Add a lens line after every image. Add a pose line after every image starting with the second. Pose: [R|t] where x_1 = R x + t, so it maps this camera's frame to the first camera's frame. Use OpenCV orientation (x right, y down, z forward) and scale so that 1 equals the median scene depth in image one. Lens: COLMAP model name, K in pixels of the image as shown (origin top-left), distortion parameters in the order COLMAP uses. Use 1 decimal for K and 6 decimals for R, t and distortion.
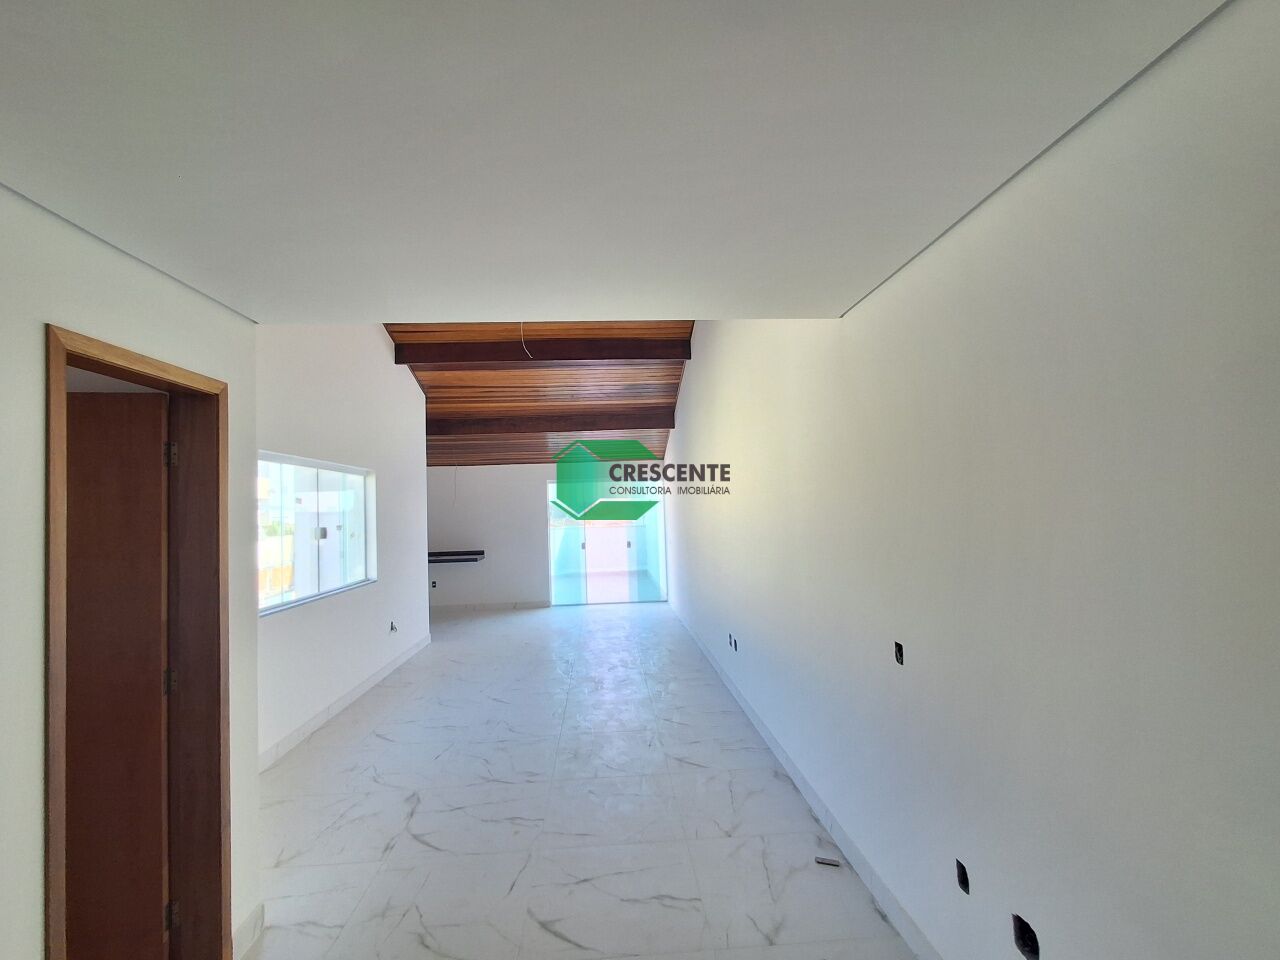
lens RADIAL K [[583.1, 0, 636.5], [0, 583.1, 485.1], [0, 0, 1]] dist [0.001097, 0.000235]
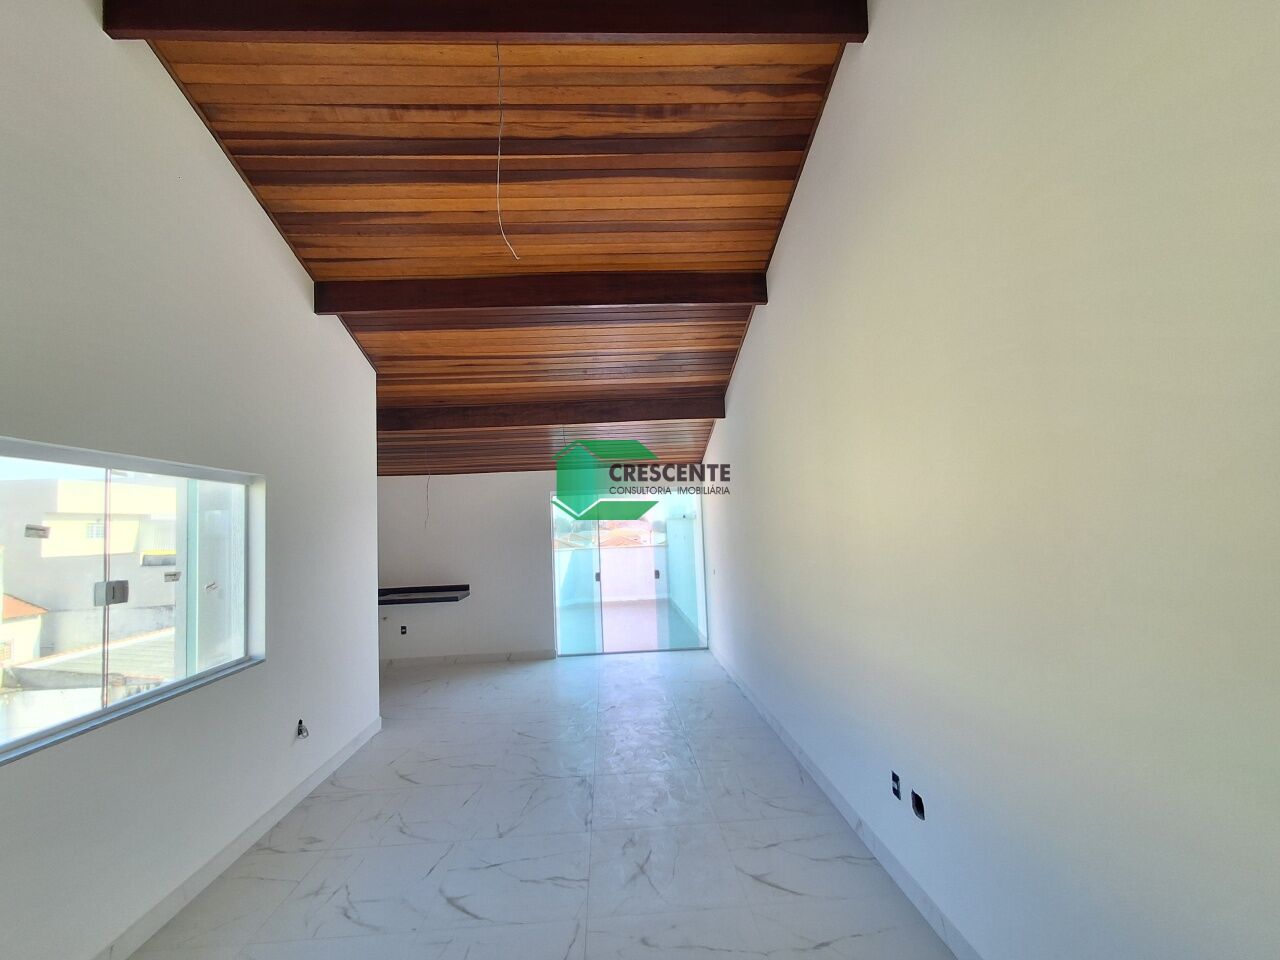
lens RADIAL K [[583.1, 0, 636.5], [0, 583.1, 485.1], [0, 0, 1]] dist [0.001097, 0.000235]
pose [[0.999918, -0.009976, -0.007999, -0.042323], [0.009787, 0.999682, -0.023219, 0.002258], [0.008228, 0.023139, 0.999698, 0.293370]]
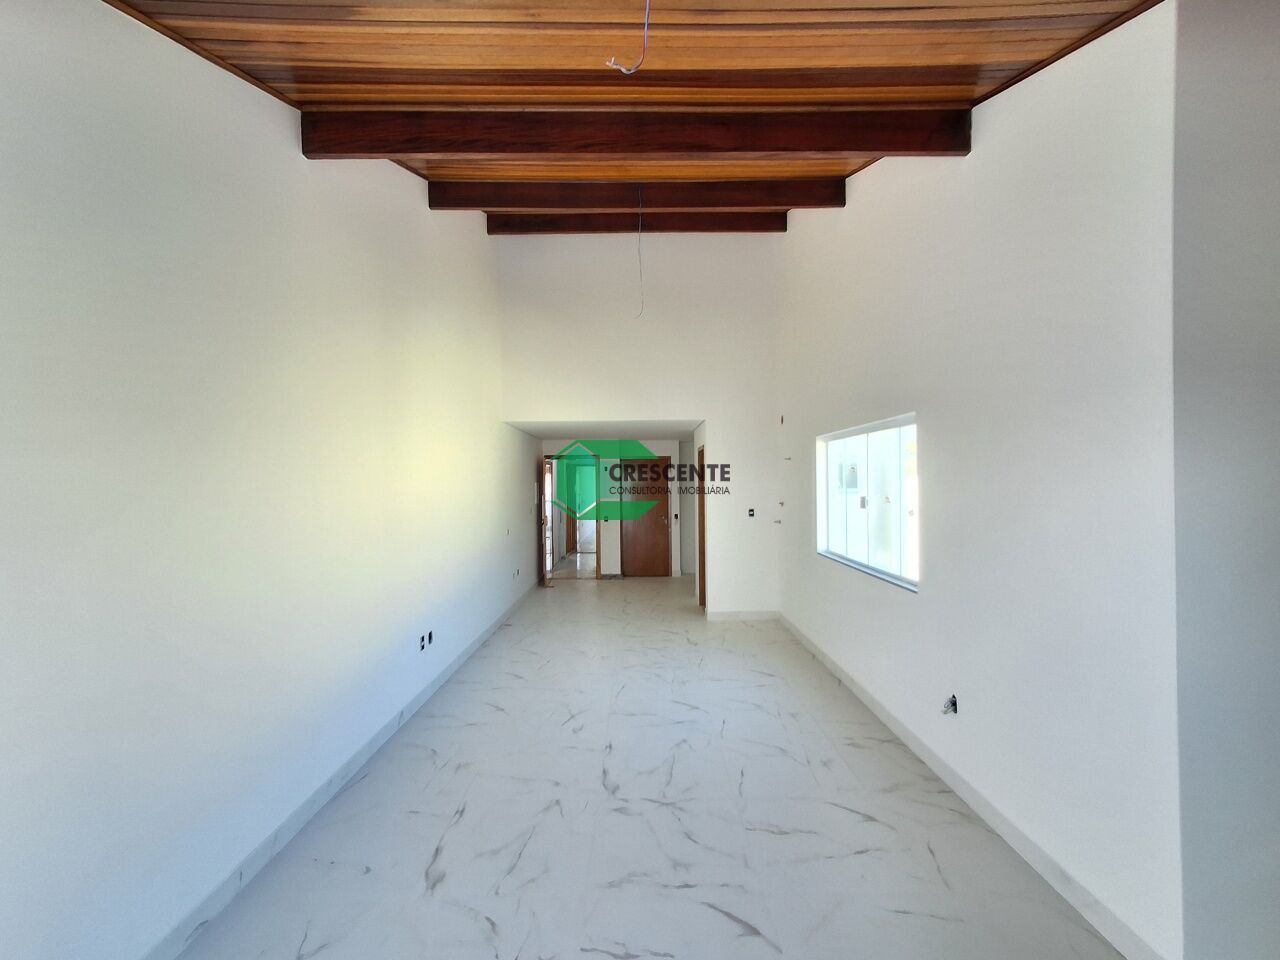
lens RADIAL K [[583.1, 0, 636.5], [0, 583.1, 485.1], [0, 0, 1]] dist [0.001097, 0.000235]
pose [[-0.997387, 0.039643, 0.060392, -0.140496], [0.037609, 0.998698, -0.034459, 0.045633], [-0.061679, -0.032098, -0.997580, 1.181729]]
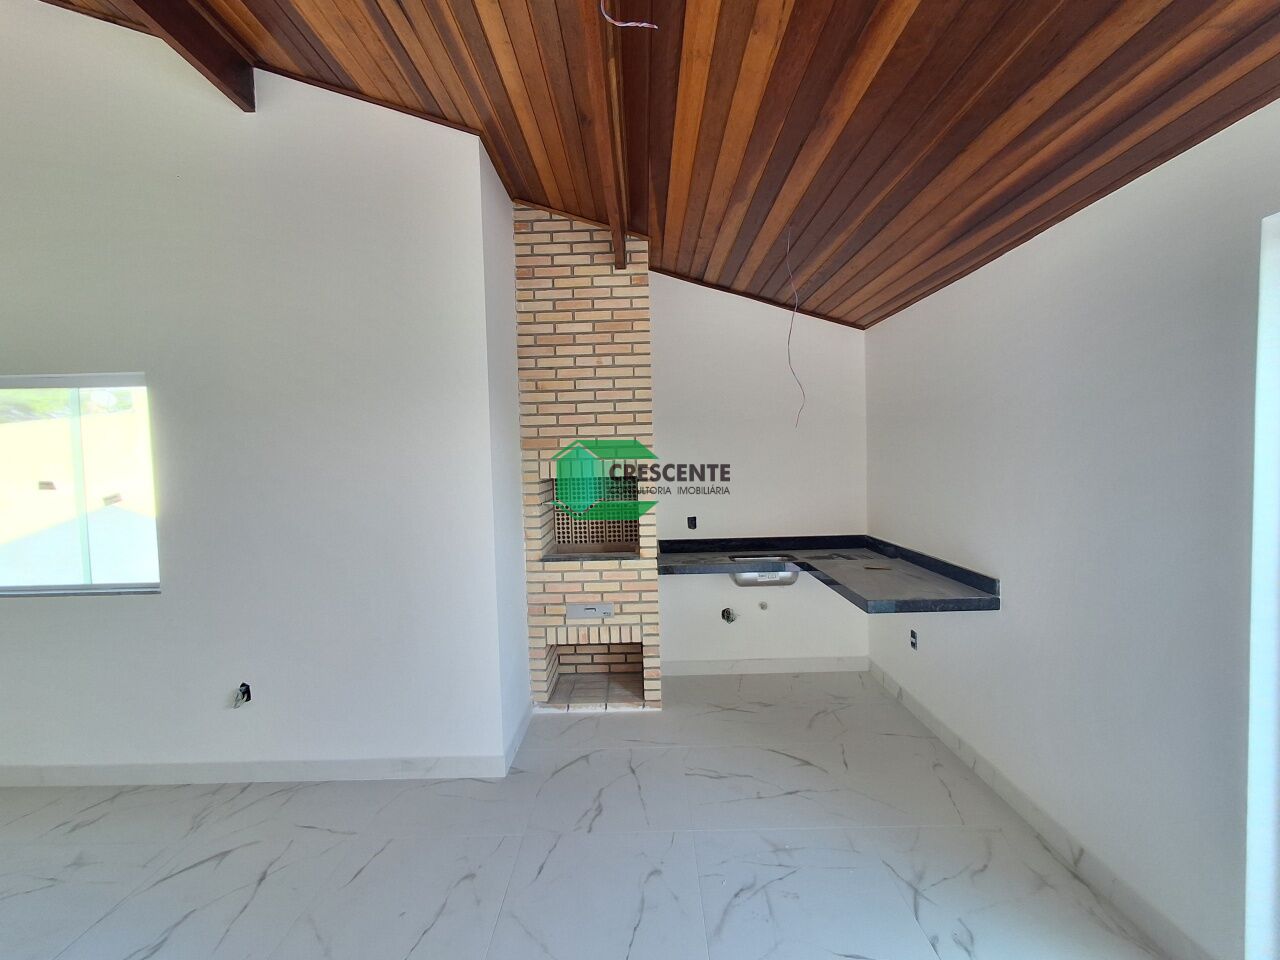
lens RADIAL K [[583.1, 0, 636.5], [0, 583.1, 485.1], [0, 0, 1]] dist [0.001097, 0.000235]
pose [[-0.071677, 0.073694, -0.994702, 0.014399], [0.066058, 0.995428, 0.068988, 0.047887], [0.995238, -0.060763, -0.076218, 1.055083]]
